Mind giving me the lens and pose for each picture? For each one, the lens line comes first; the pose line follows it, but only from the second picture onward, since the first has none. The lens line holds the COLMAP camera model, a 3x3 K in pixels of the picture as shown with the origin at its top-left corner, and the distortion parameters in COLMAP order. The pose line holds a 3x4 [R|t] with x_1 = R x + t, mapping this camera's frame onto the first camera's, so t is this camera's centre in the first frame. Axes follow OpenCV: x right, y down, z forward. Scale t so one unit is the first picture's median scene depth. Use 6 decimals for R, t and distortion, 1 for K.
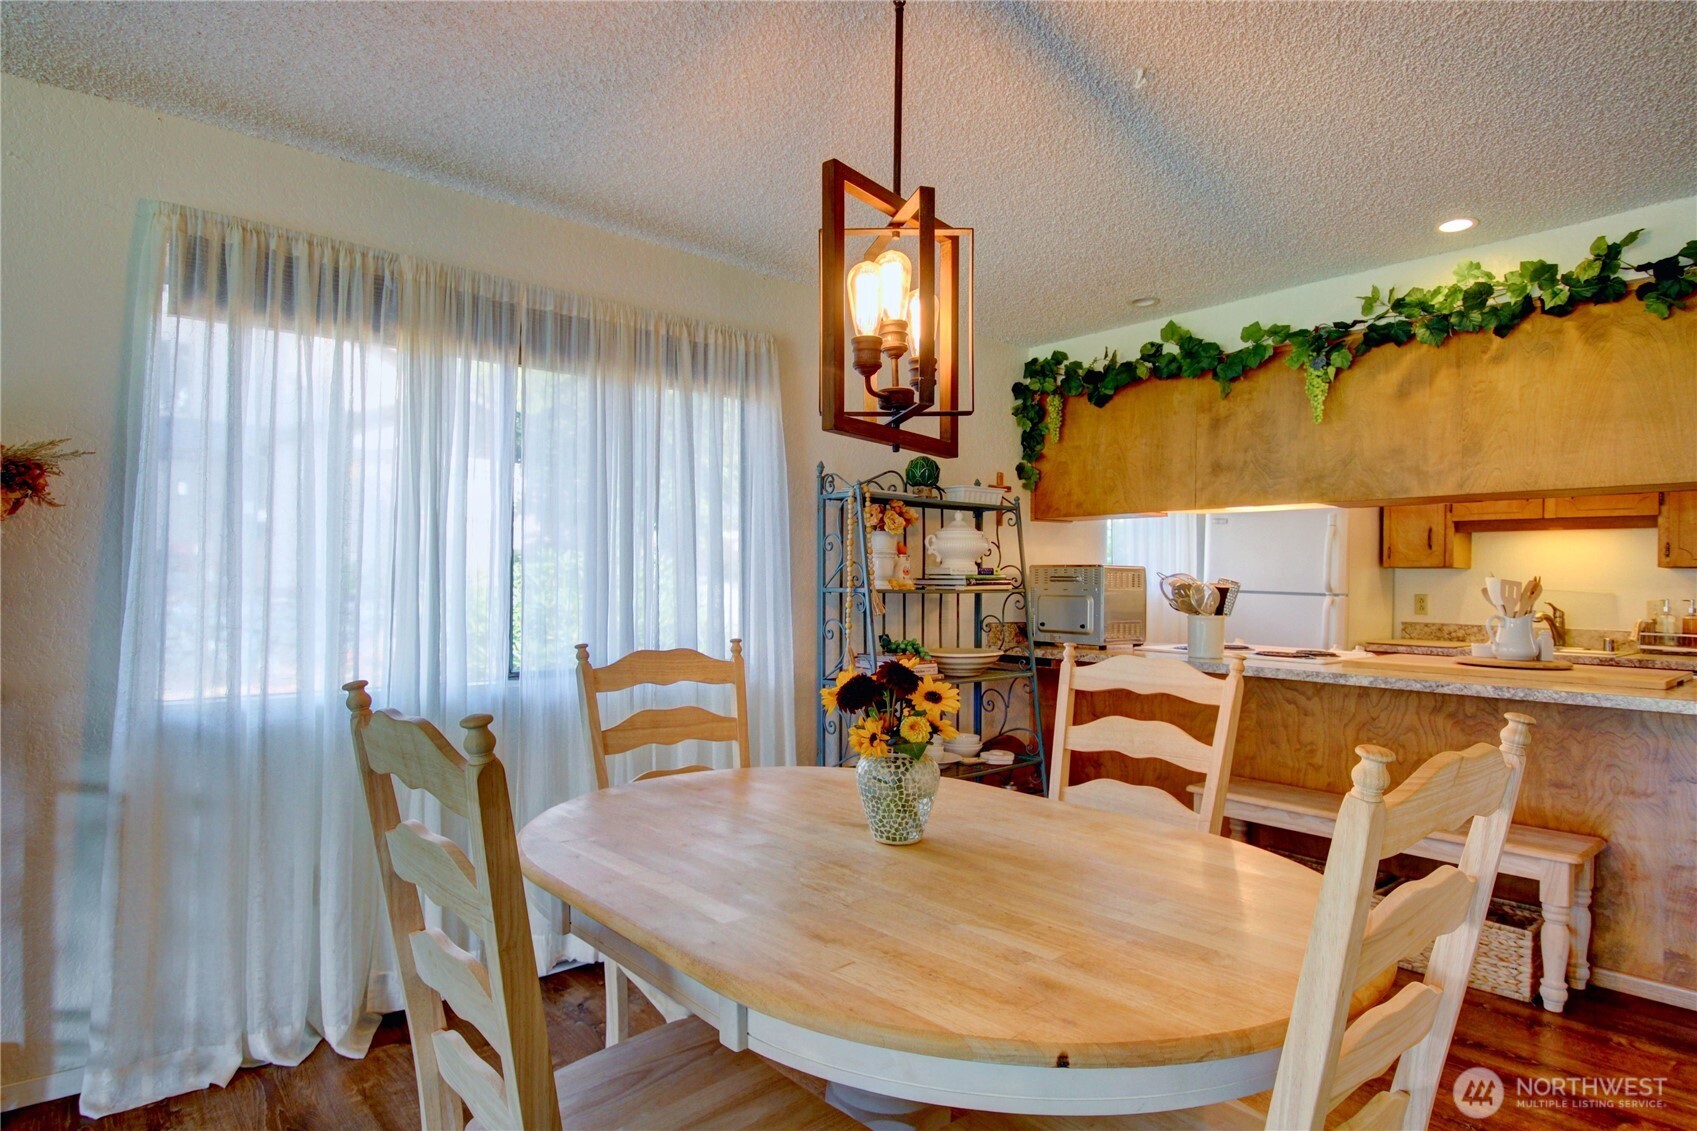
lens RADIAL K [[921.3, 0, 831.7], [0, 921.3, 580.9], [0, 0, 1]] dist [-0.022317, -0.002042]
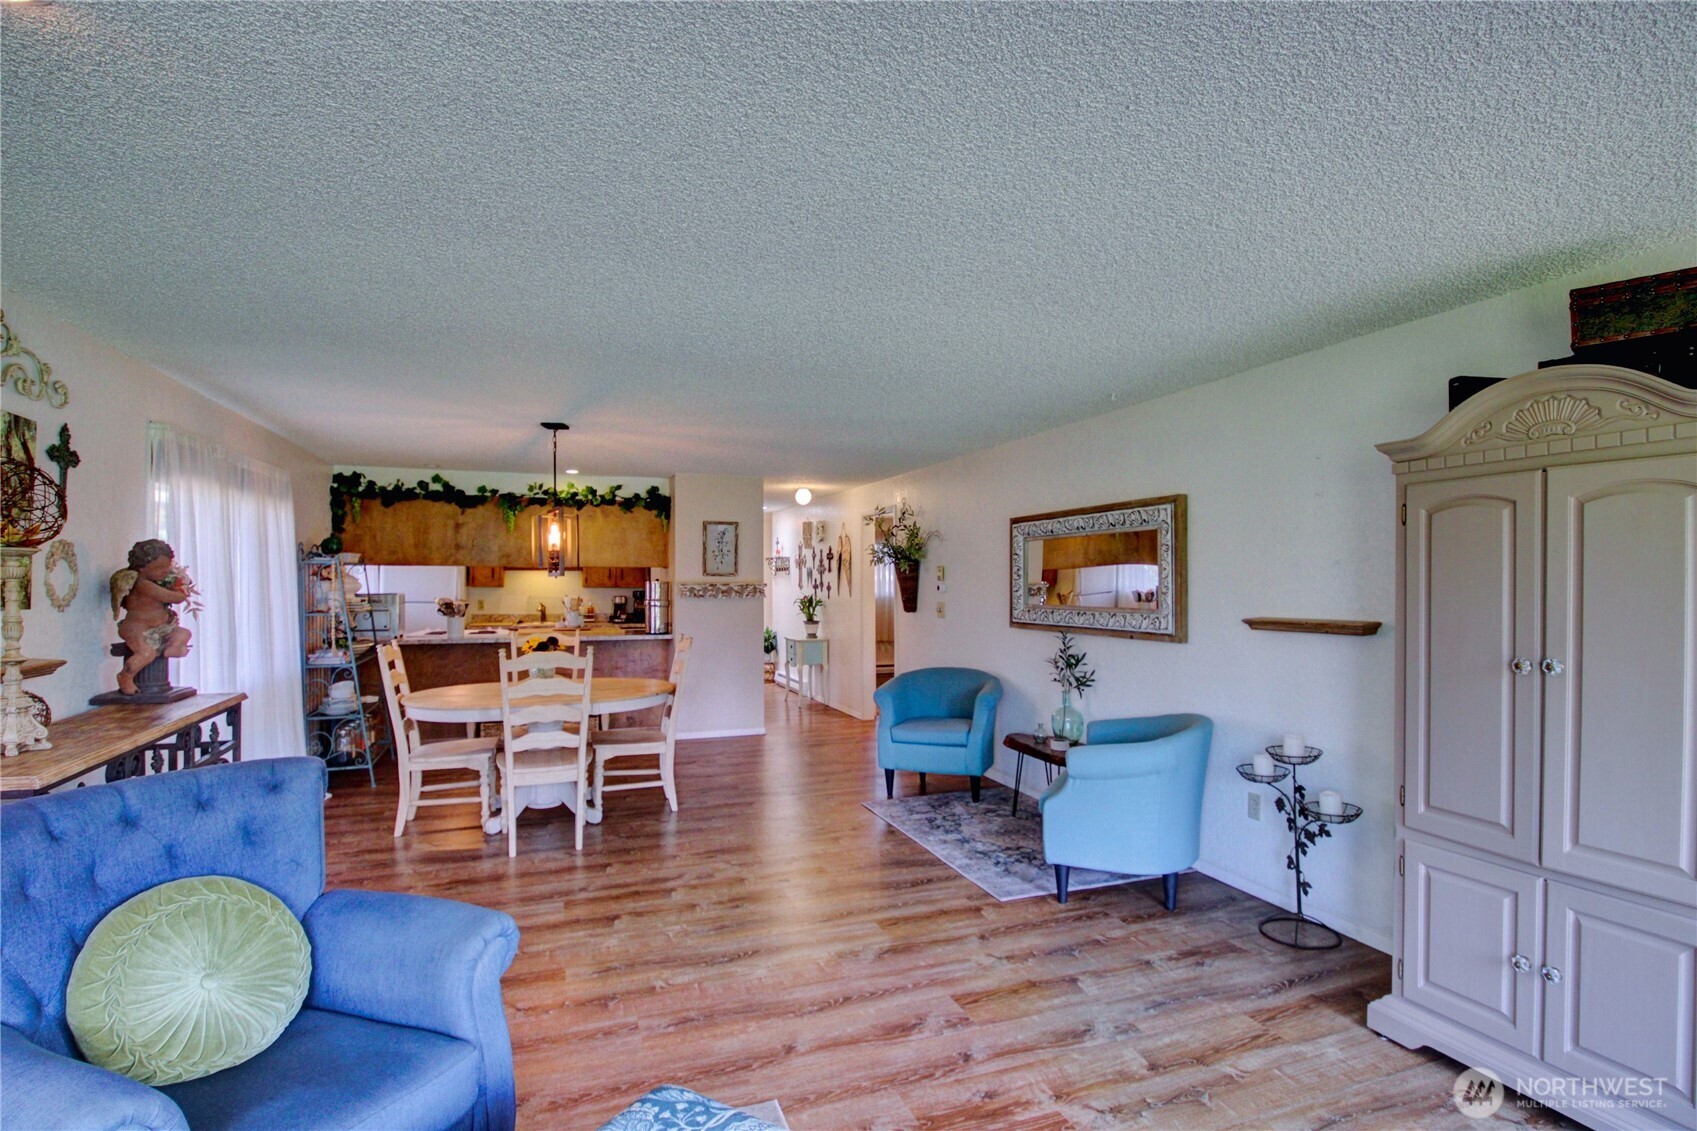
lens RADIAL K [[827.1, 0, 842.5], [0, 827.1, 578.9], [0, 0, 1]] dist [0.003503, -0.015962]
pose [[0.344941, -0.011199, 0.938558, -1.185657], [-0.001286, 0.999922, 0.012403, -0.083342], [-0.938623, -0.005485, 0.344900, -0.544475]]
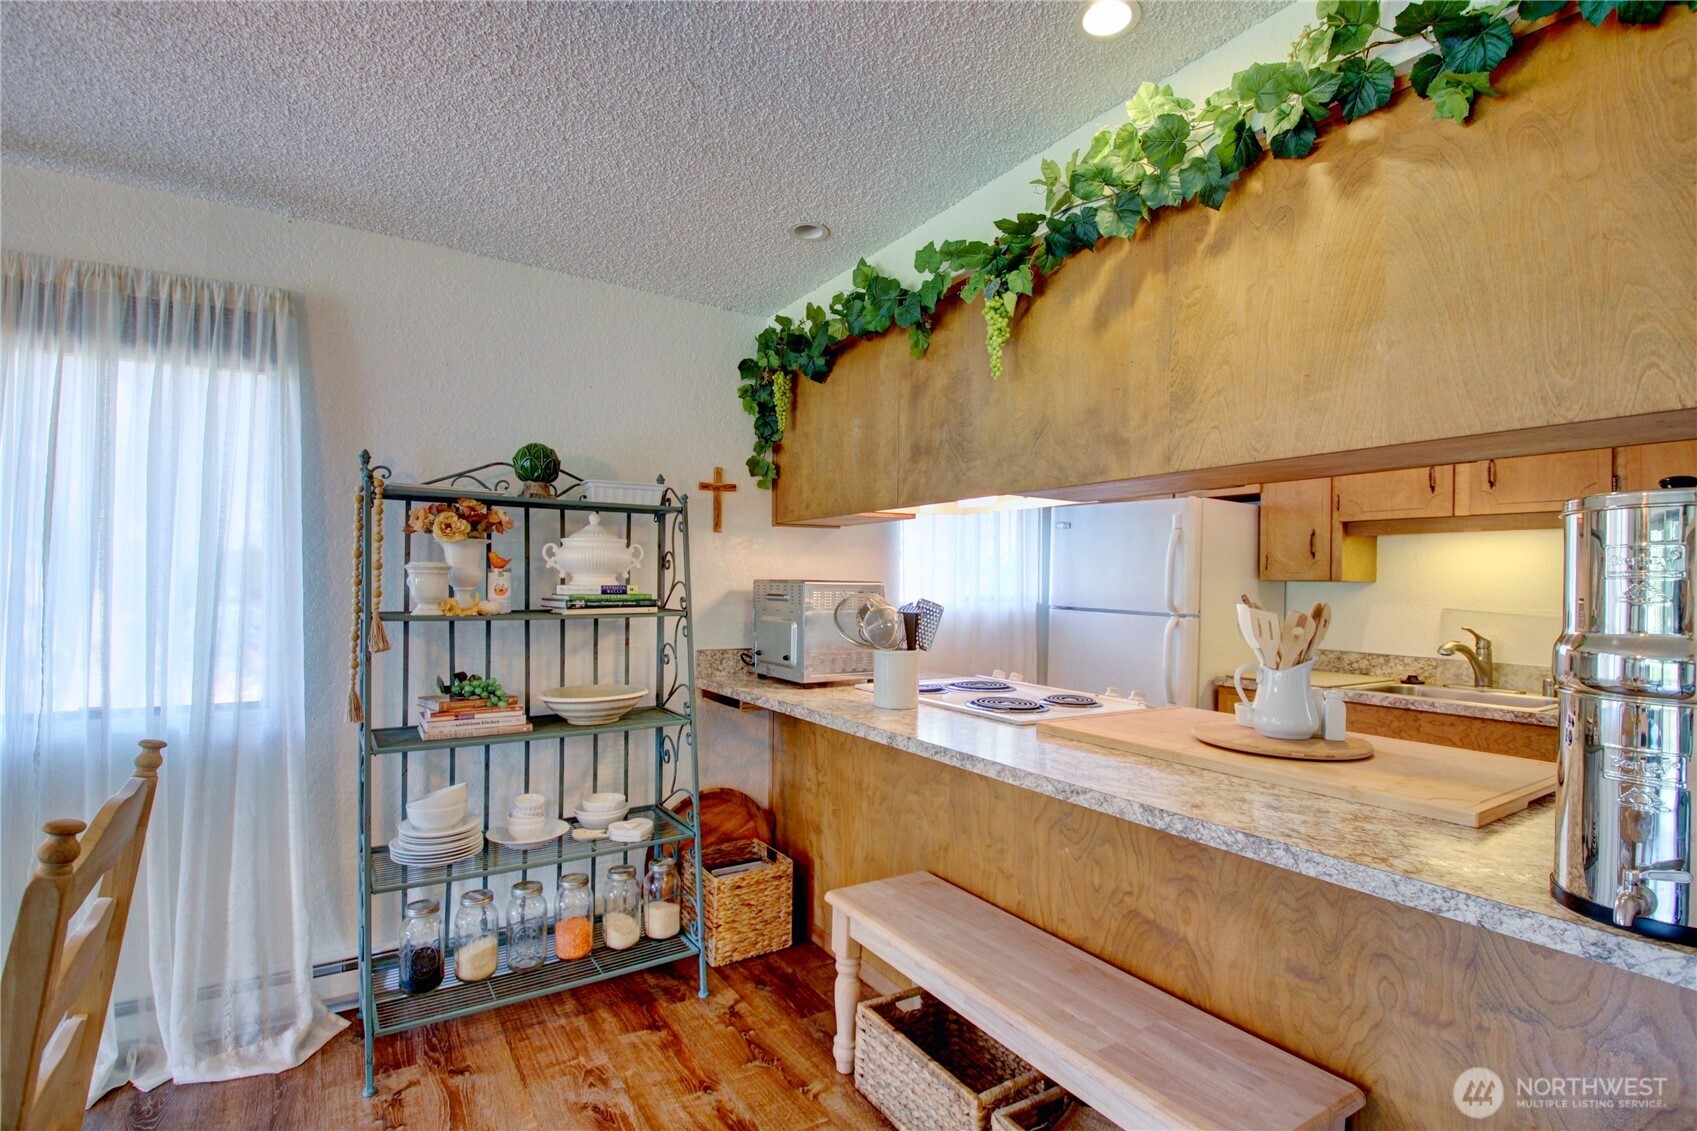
lens RADIAL K [[782.8, 0, 849.4], [0, 782.8, 580.0], [0, 0, 1]] dist [-0.009084, -0.005101]
pose [[0.991663, 0.000841, -0.128854, 0.500542], [-0.001407, 0.999990, -0.004304, -0.017707], [0.128849, 0.004450, 0.991654, 0.406914]]
